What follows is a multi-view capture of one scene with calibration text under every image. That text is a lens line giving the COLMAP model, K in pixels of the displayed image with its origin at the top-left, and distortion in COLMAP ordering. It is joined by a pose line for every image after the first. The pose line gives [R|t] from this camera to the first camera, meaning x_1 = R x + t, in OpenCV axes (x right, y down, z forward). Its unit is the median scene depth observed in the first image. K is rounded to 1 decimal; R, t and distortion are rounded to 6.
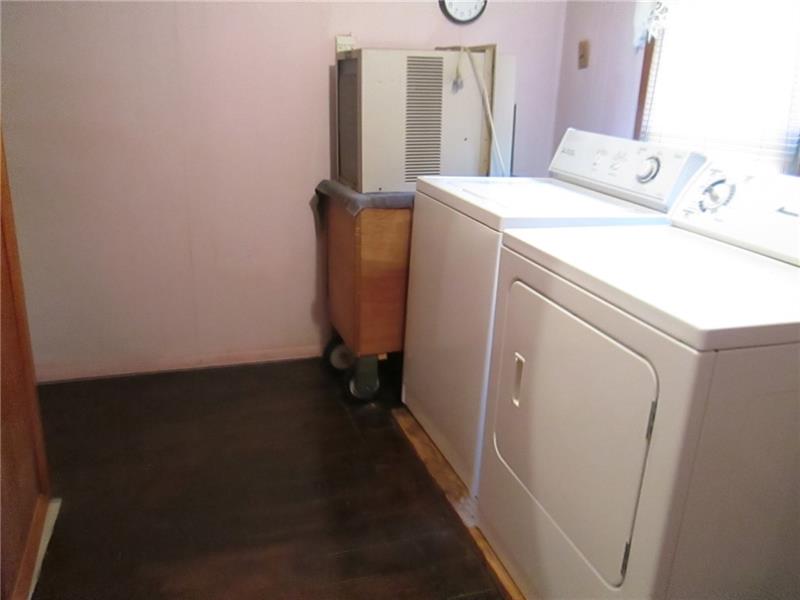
lens RADIAL K [[674.8, 0, 396.5], [0, 674.8, 305.5], [0, 0, 1]] dist [-0.045630, 0.024557]
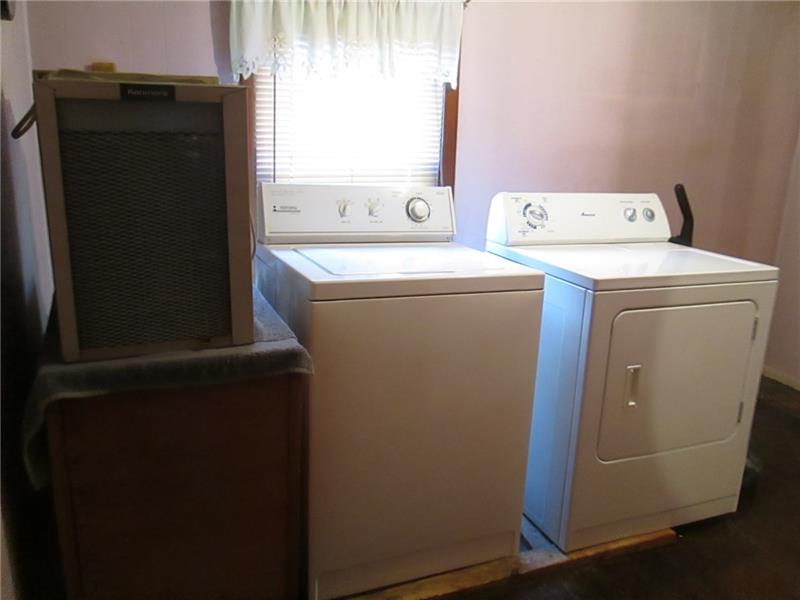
lens RADIAL K [[674.8, 0, 396.5], [0, 674.8, 305.5], [0, 0, 1]] dist [-0.045630, 0.024557]
pose [[-0.085524, -0.299679, 0.950199, -0.875553], [0.274260, 0.909768, 0.311613, -0.505586], [-0.957845, 0.287252, 0.004383, 1.314872]]
